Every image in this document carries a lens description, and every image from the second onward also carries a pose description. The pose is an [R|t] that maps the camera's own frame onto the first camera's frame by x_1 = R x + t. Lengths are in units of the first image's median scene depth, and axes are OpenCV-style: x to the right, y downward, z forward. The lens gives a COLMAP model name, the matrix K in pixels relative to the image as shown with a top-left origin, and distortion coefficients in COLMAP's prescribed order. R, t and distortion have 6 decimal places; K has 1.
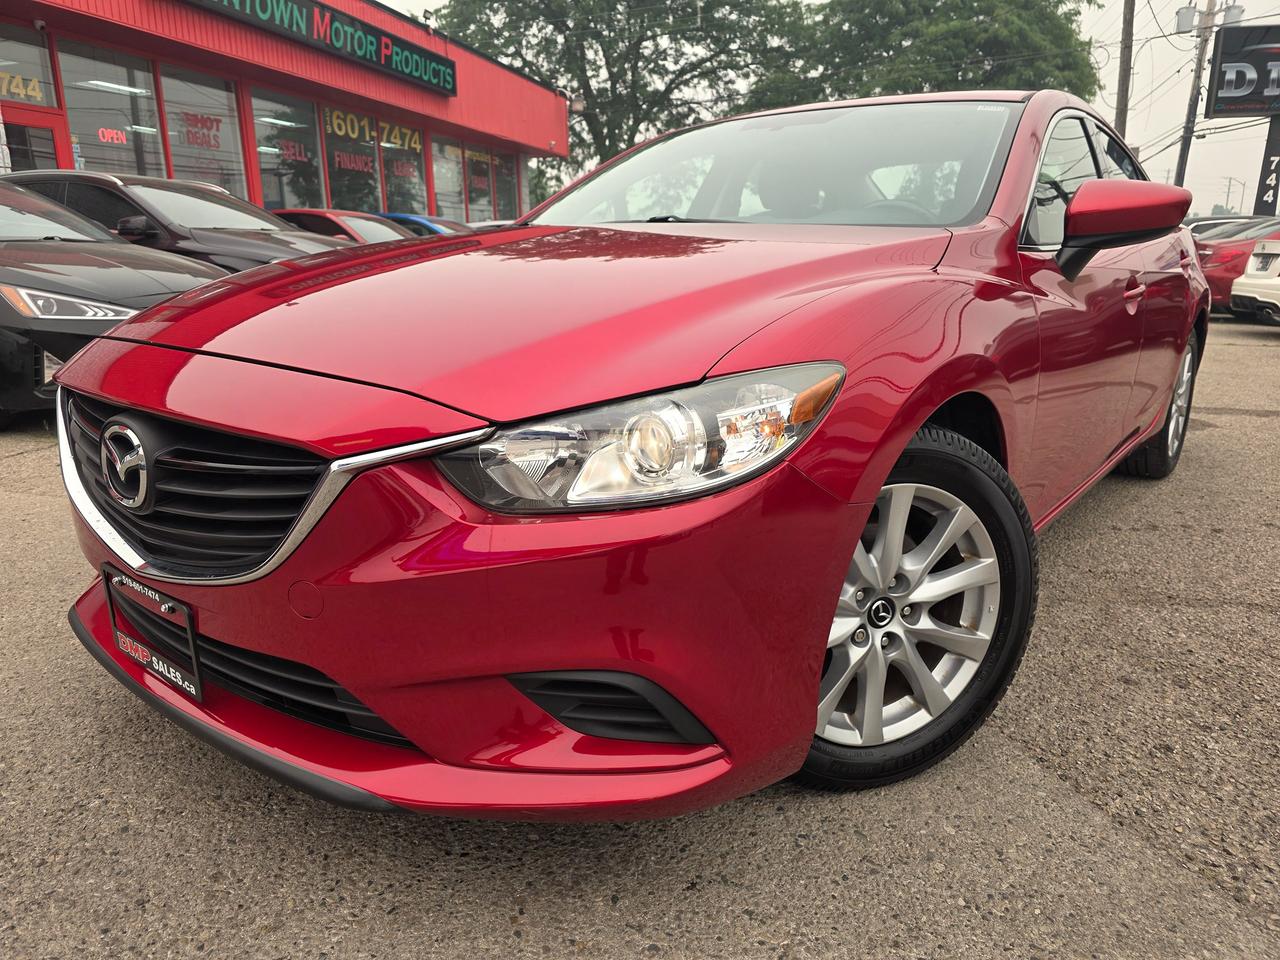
lens RADIAL K [[874.8, 0, 639.2], [0, 874.8, 478.8], [0, 0, 1]] dist [0.030777, -0.037154]
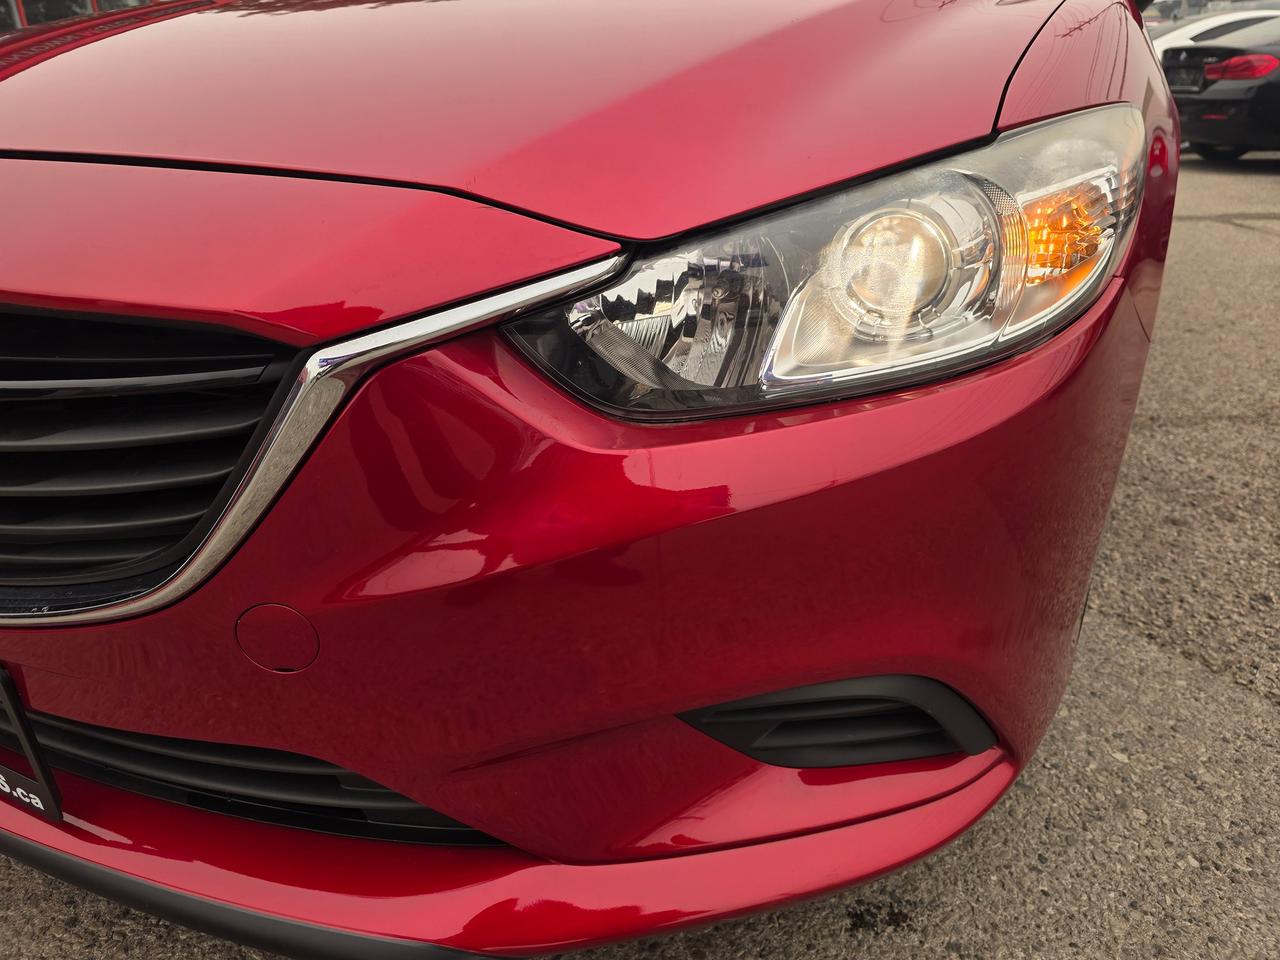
lens RADIAL K [[928.6, 0, 618.5], [0, 928.6, 416.9], [0, 0, 1]] dist [0.022999, -0.001430]
pose [[0.975703, -0.117201, 0.185114, -0.219224], [0.103151, 0.991128, 0.083821, -0.008045], [-0.193295, -0.062690, 0.979136, 0.355229]]
